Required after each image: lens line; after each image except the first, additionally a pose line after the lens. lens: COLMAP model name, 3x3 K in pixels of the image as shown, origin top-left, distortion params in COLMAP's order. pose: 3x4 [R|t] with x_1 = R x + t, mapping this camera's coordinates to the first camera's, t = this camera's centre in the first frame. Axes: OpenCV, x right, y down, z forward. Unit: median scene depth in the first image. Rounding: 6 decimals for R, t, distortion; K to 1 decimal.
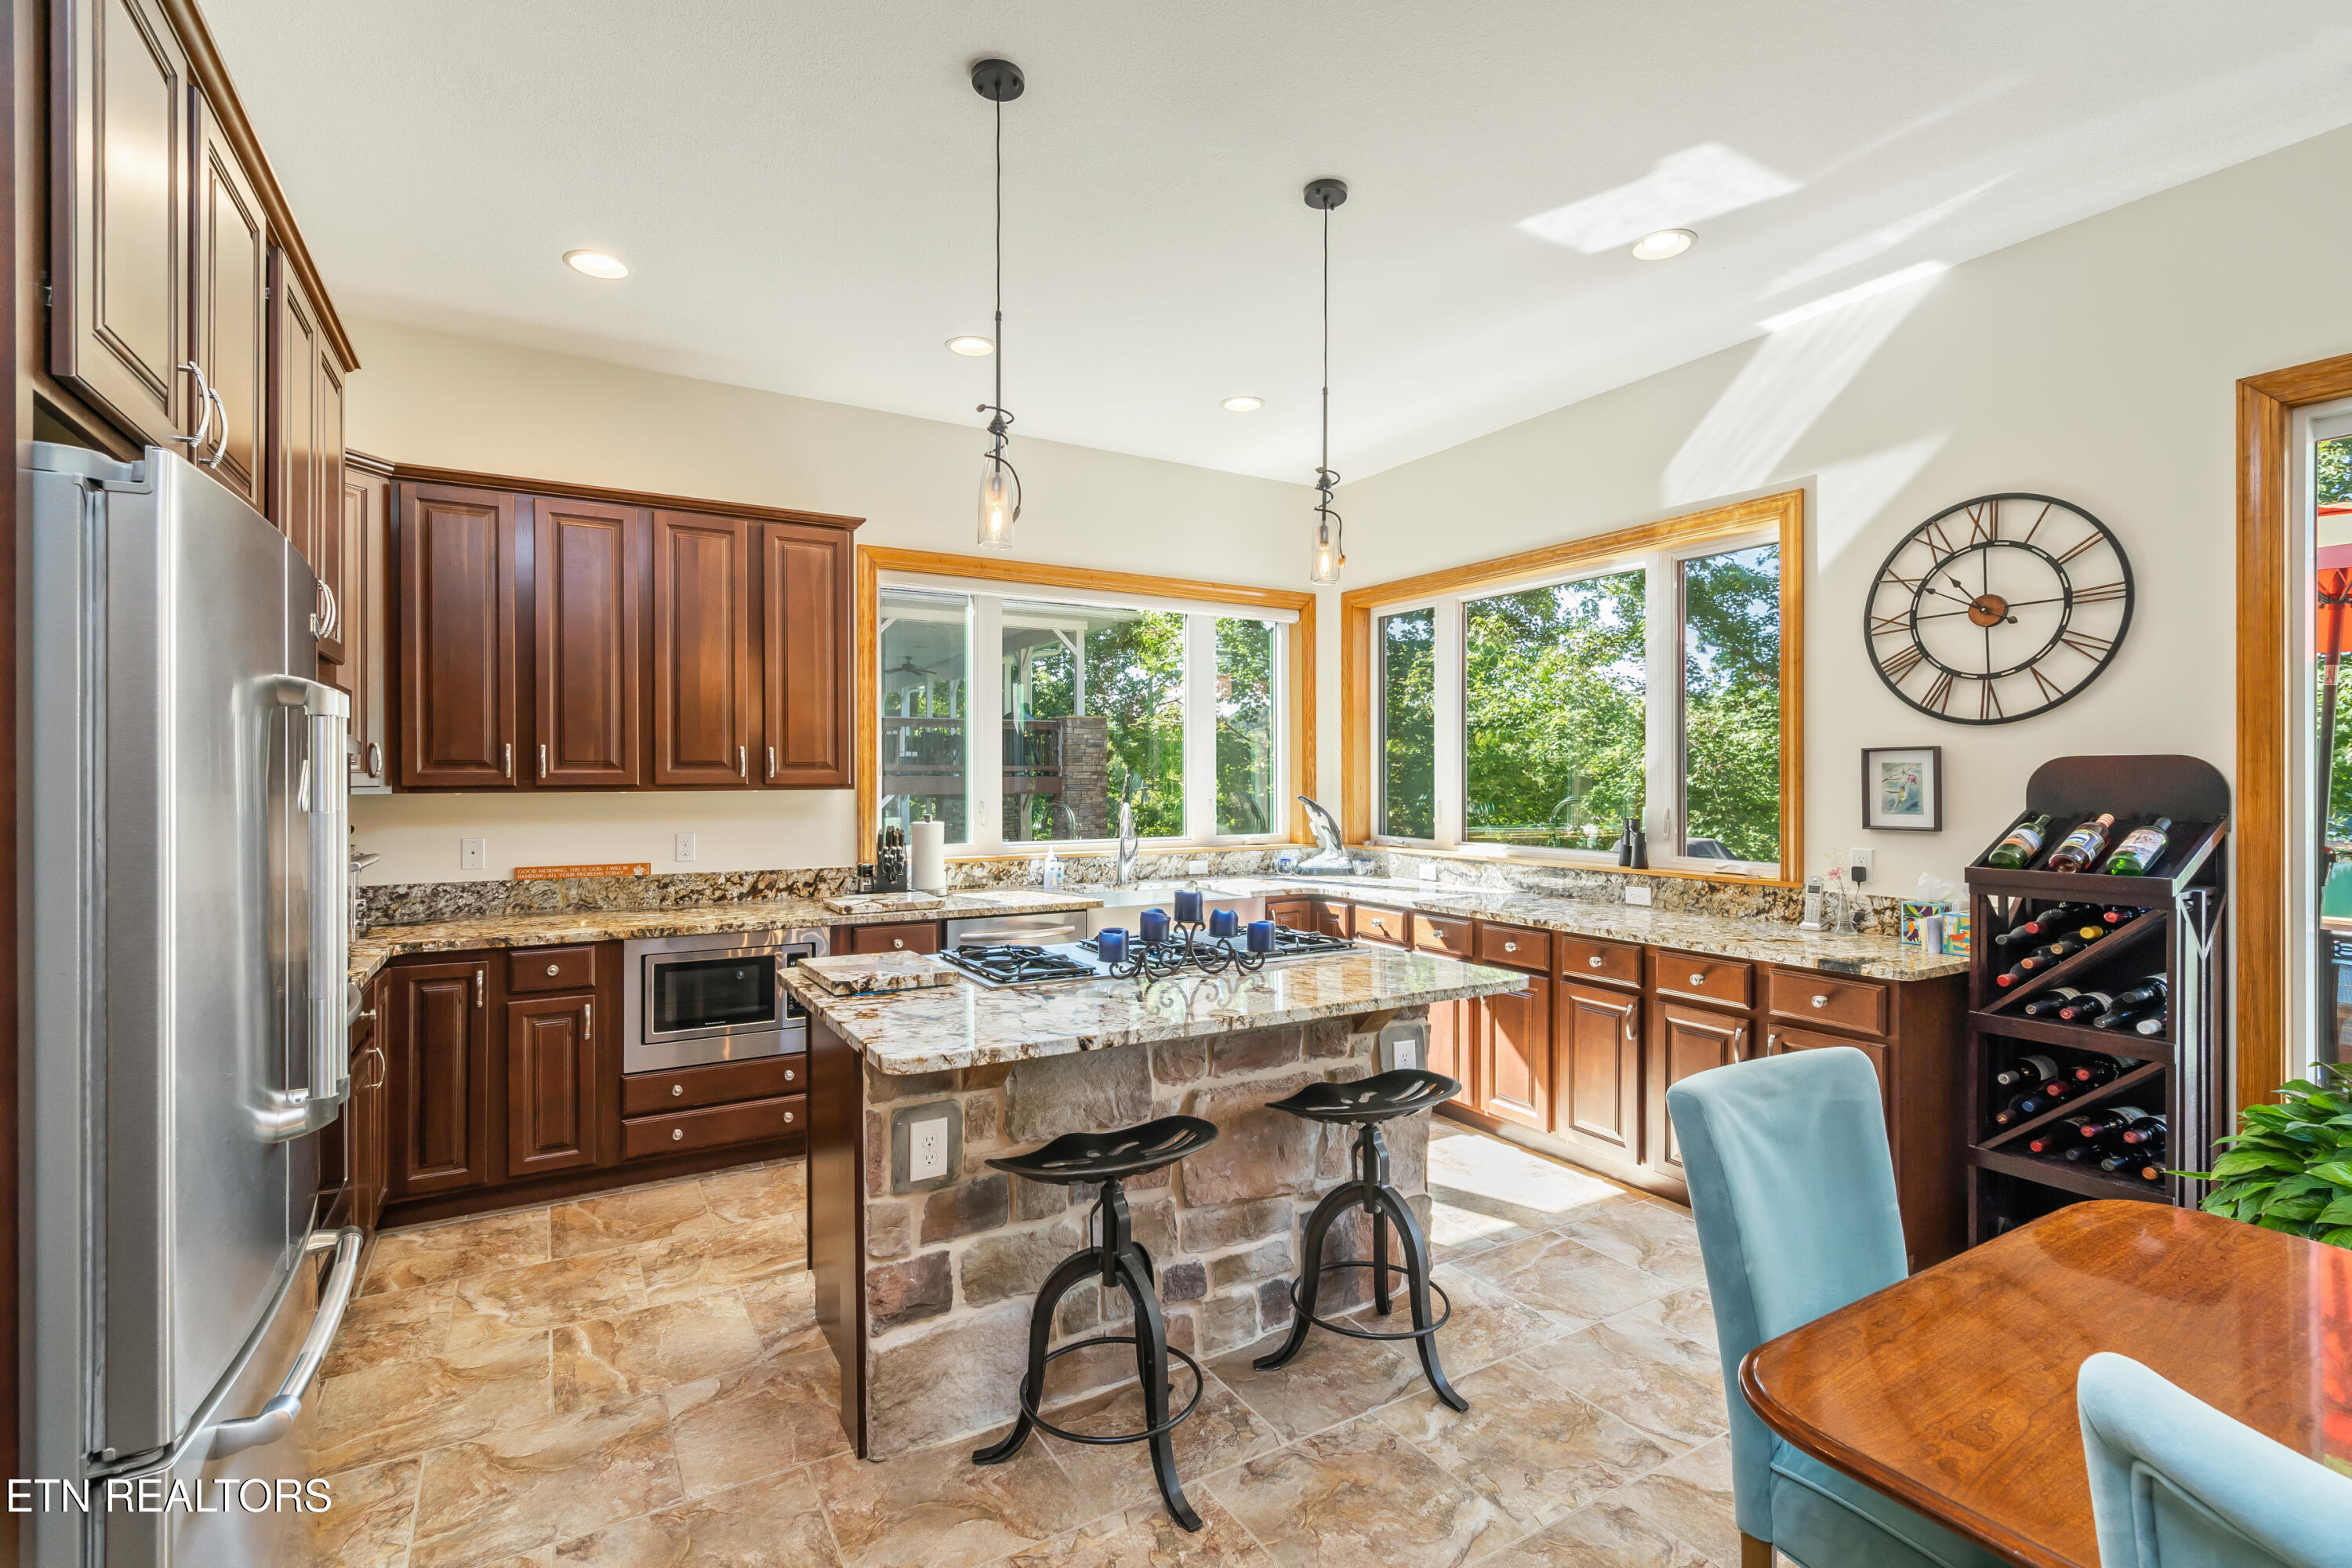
lens RADIAL K [[1063.3, 0, 1145.0], [0, 1063.3, 766.6], [0, 0, 1]] dist [0.005948, -0.000463]
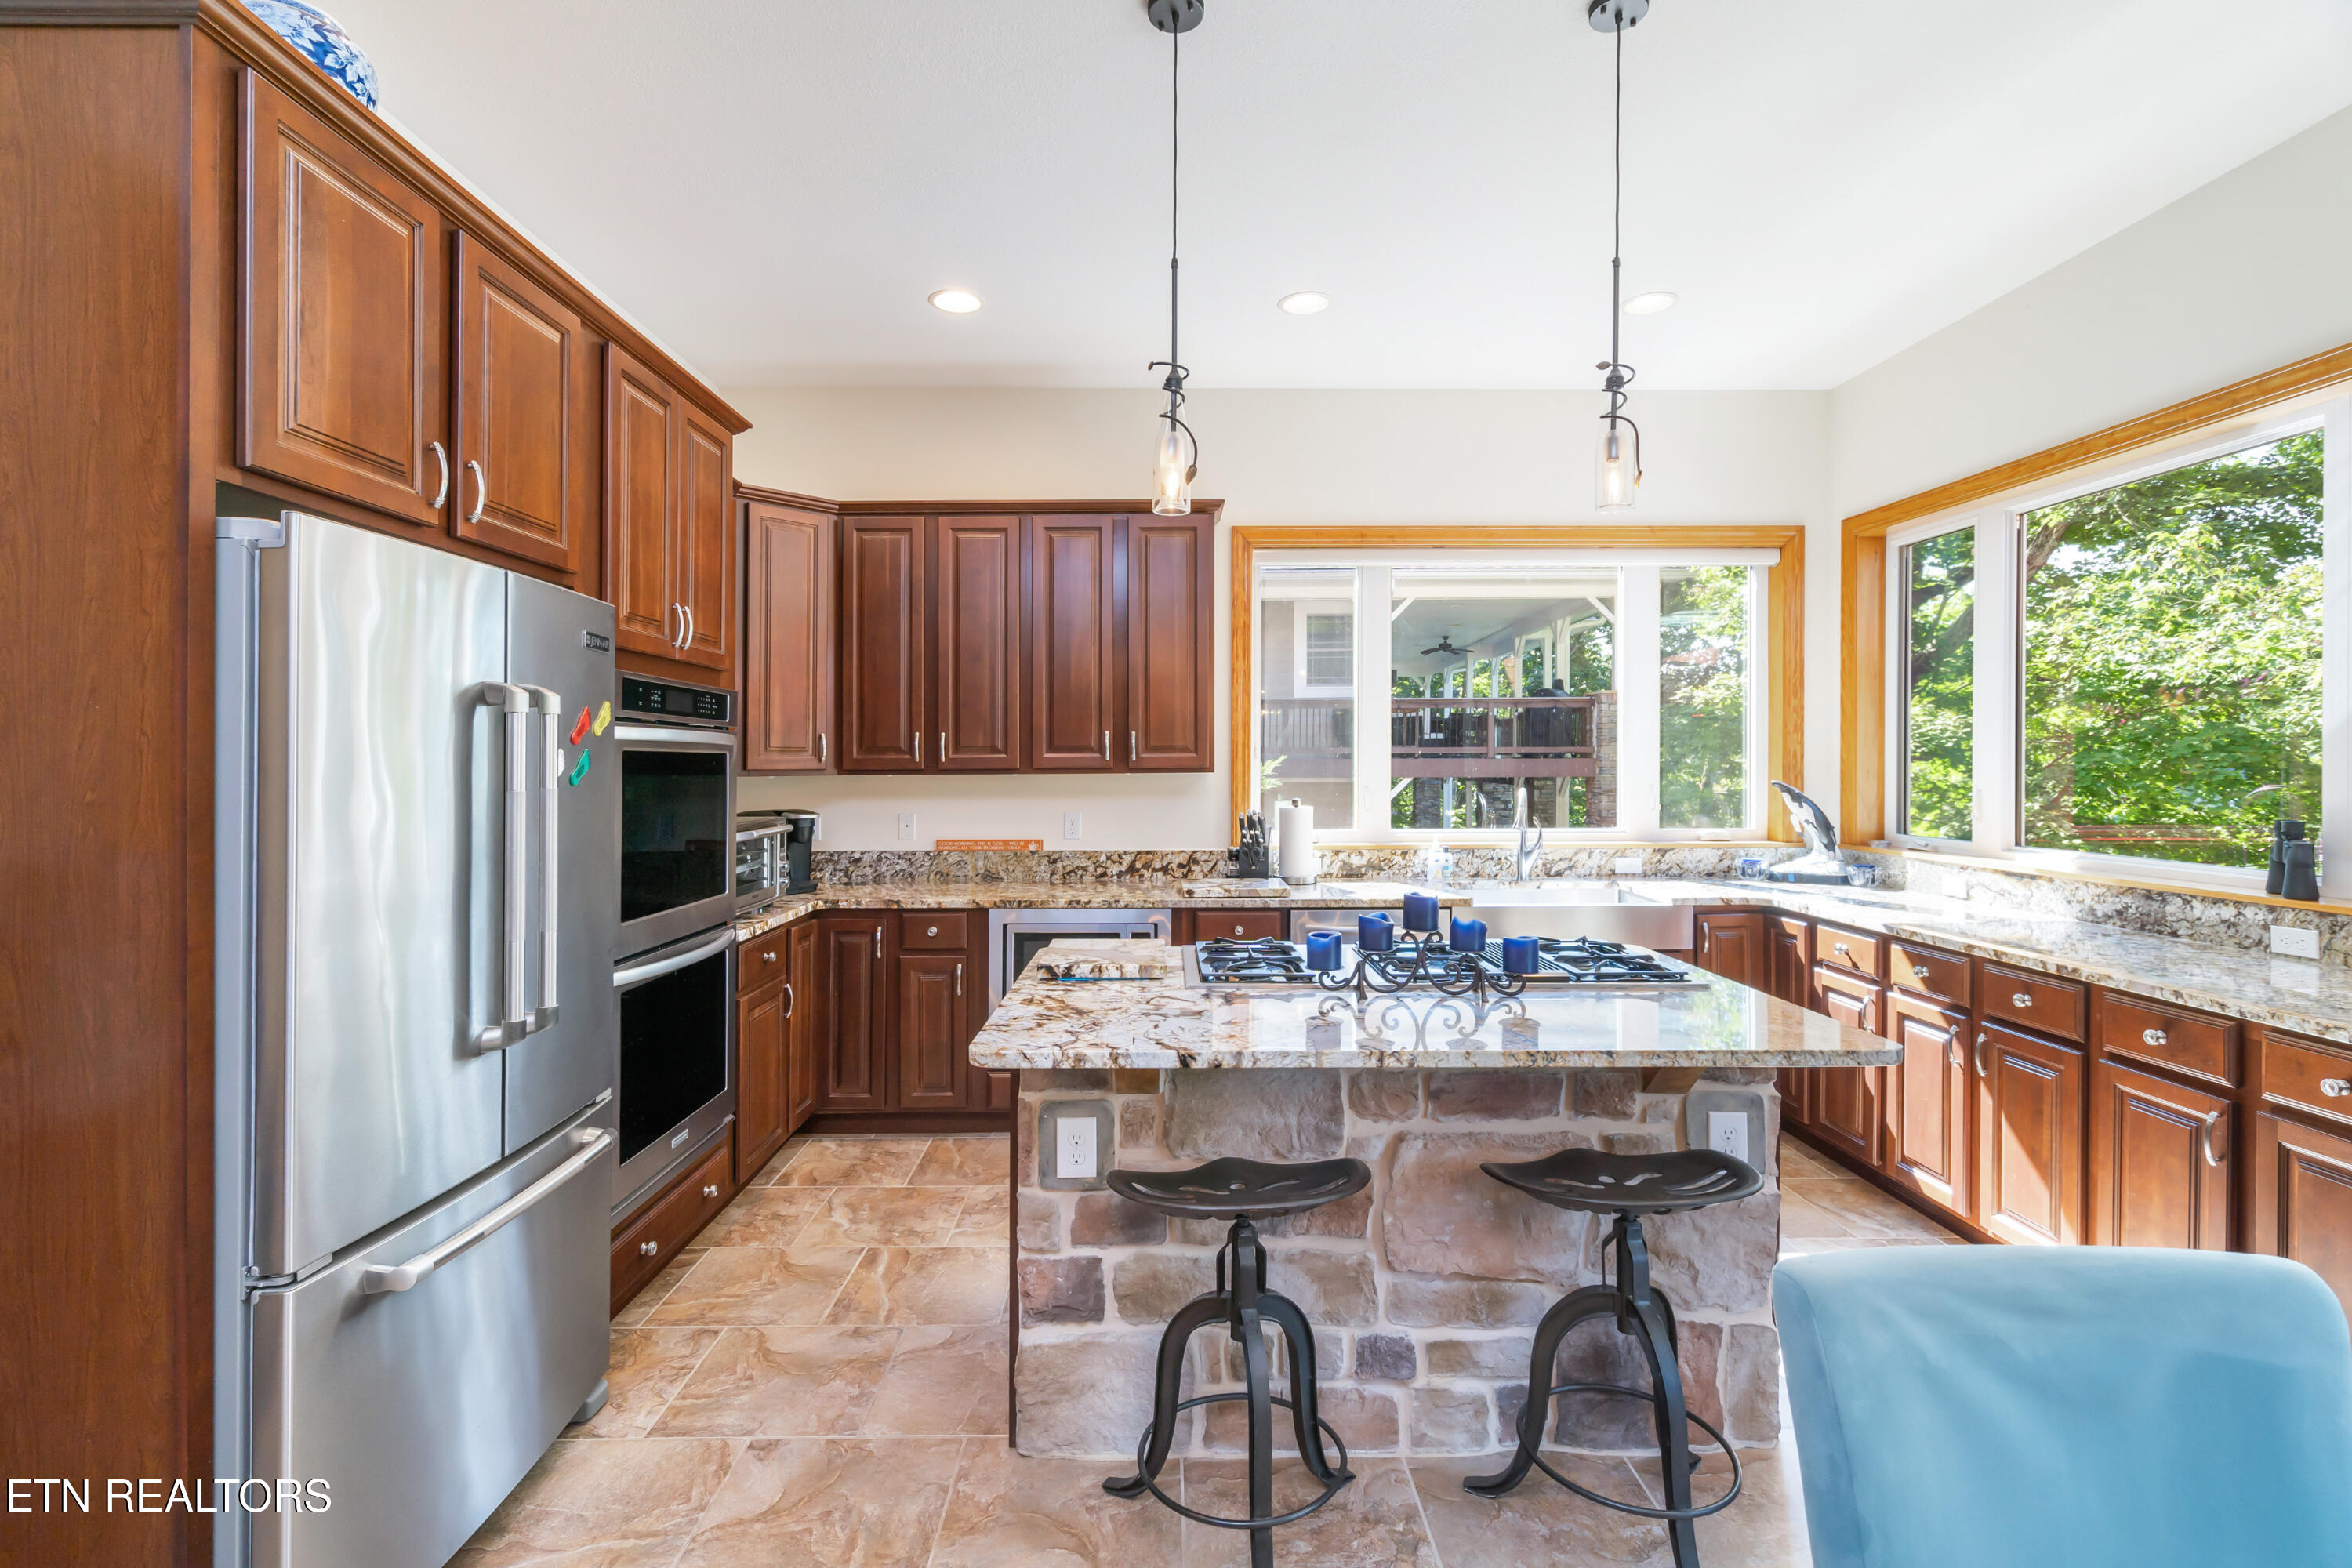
lens RADIAL K [[1063.3, 0, 1173.4], [0, 1063.3, 754.7], [0, 0, 1]] dist [0.005948, -0.000463]
pose [[0.872549, -0.006486, -0.488483, 0.233376], [0.009141, 0.999954, 0.003049, 0.001467], [0.488440, -0.007126, 0.872568, 0.139410]]
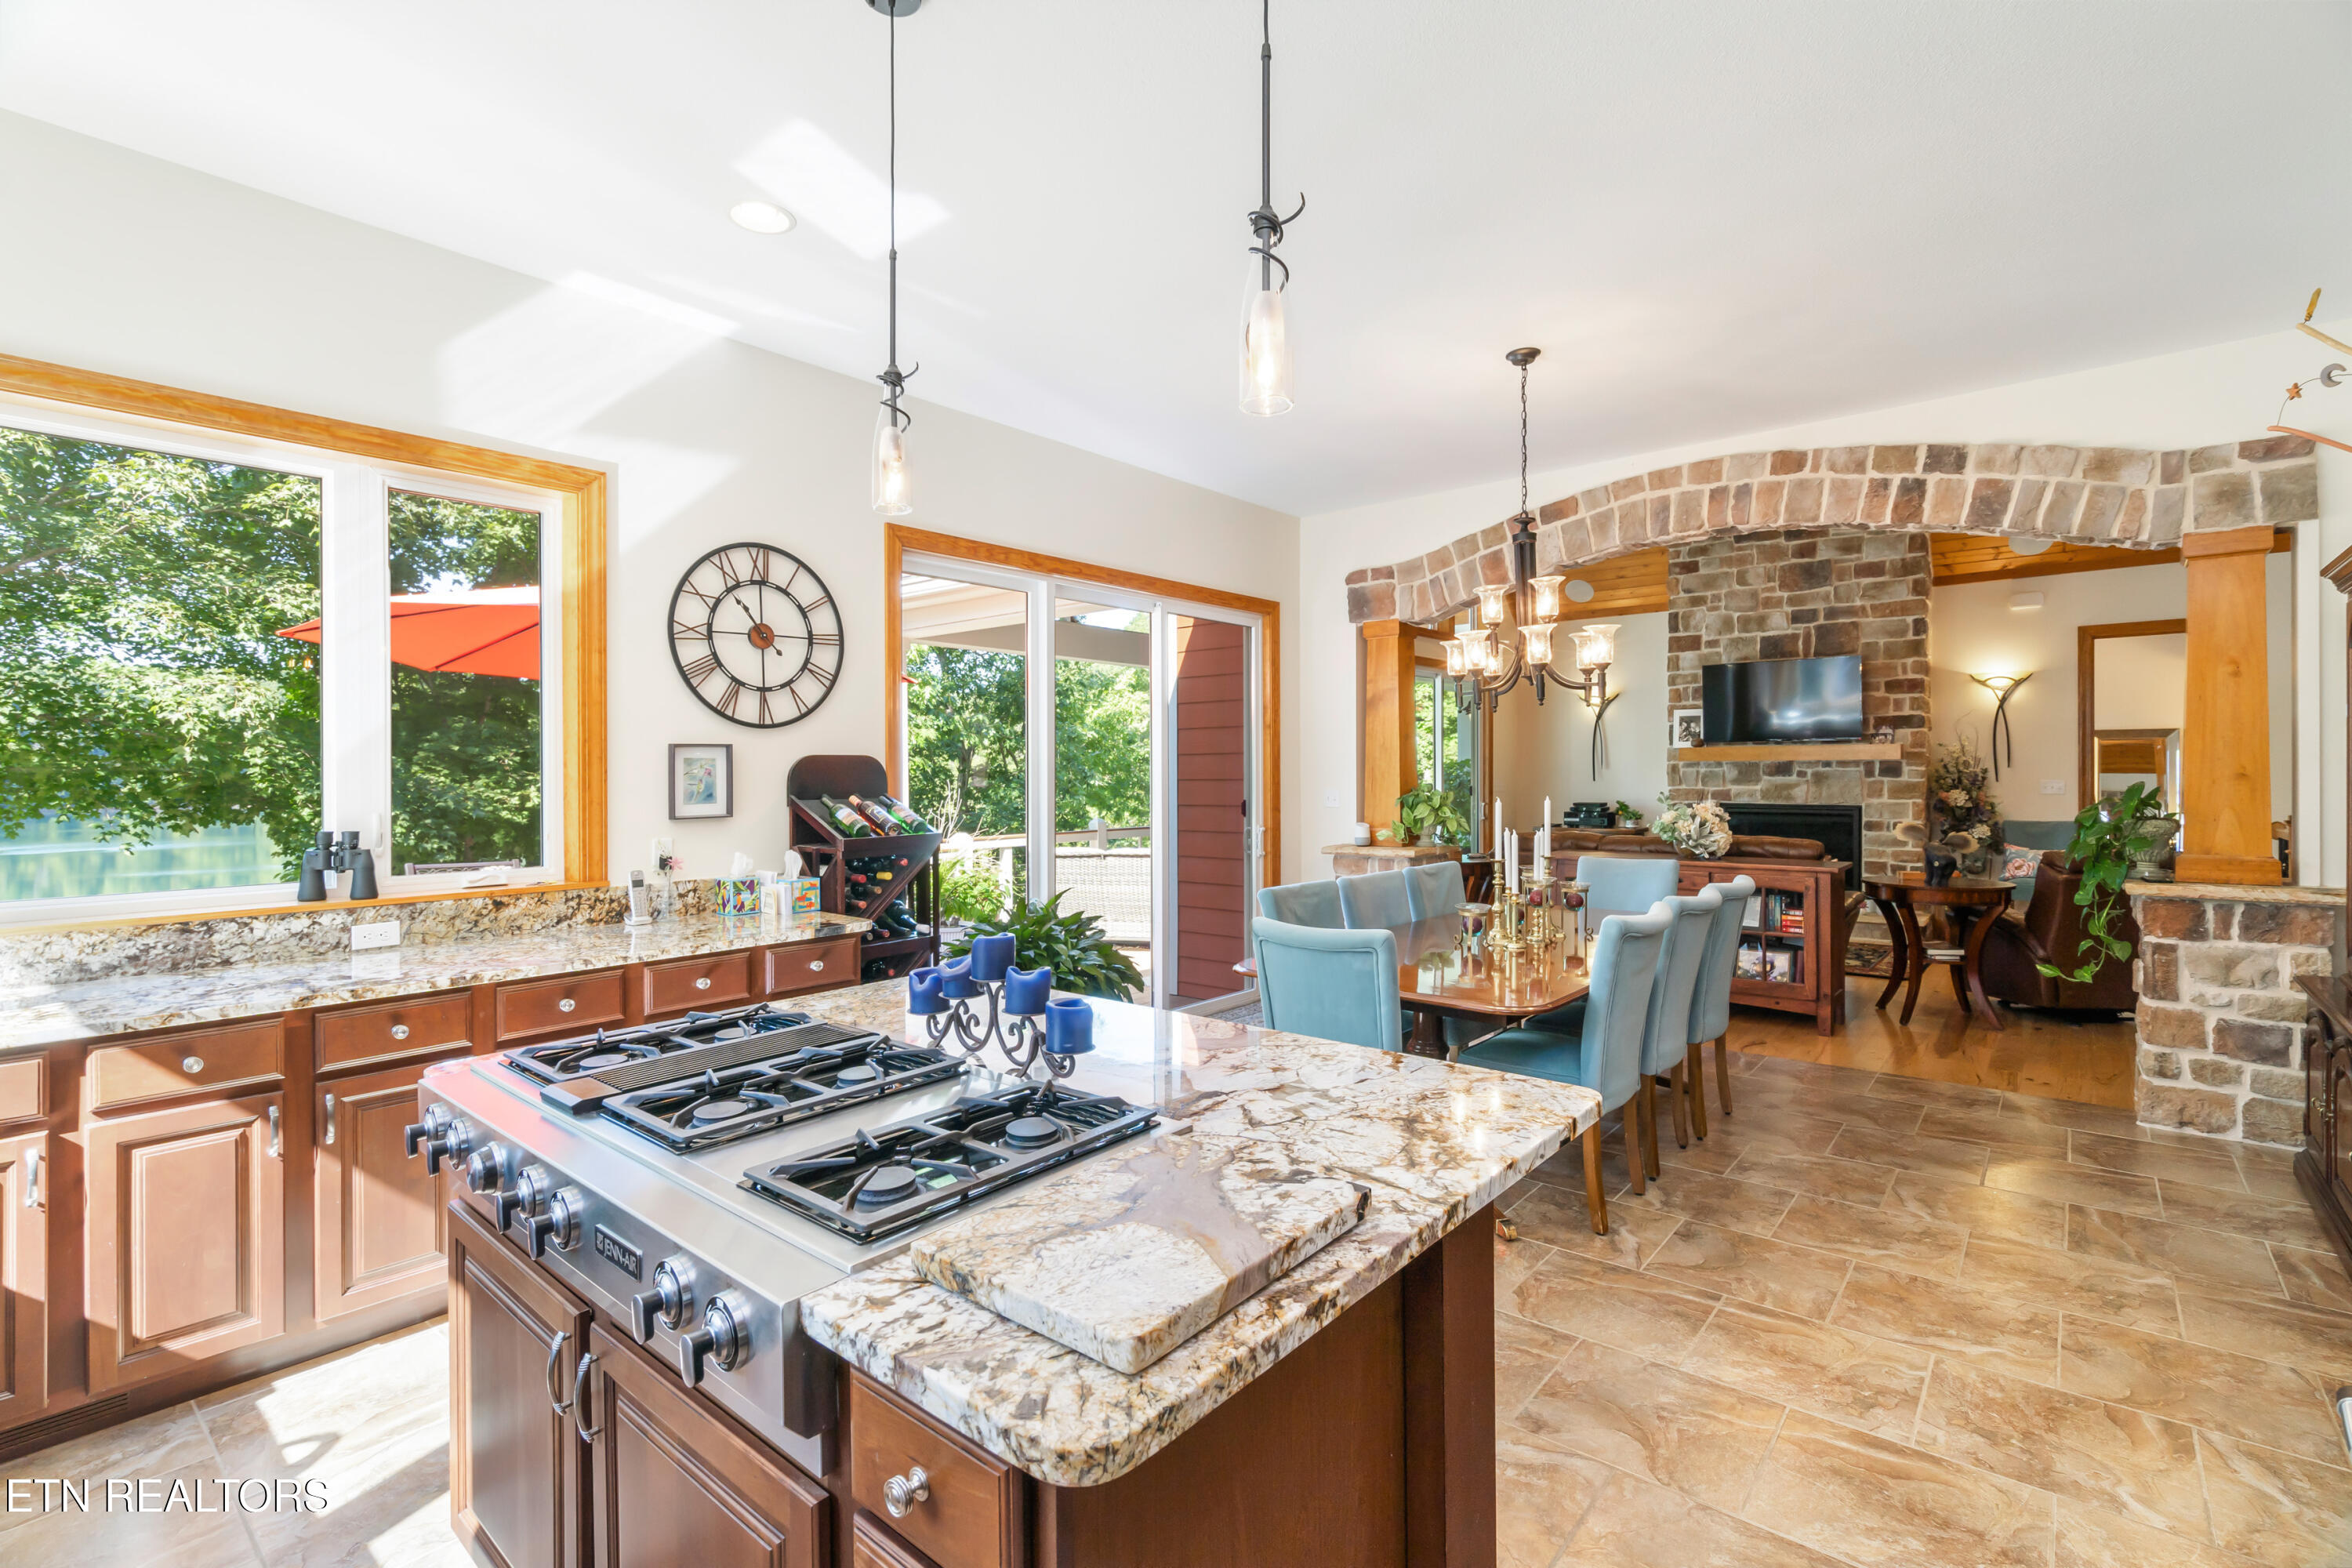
lens RADIAL K [[1063.3, 0, 1193.0], [0, 1063.3, 778.8], [0, 0, 1]] dist [0.005948, -0.000463]
pose [[-0.340055, -0.008264, 0.940369, -0.512492], [-0.004165, 0.999965, 0.007282, 0.007962], [-0.940396, -0.001441, -0.340078, 0.887712]]
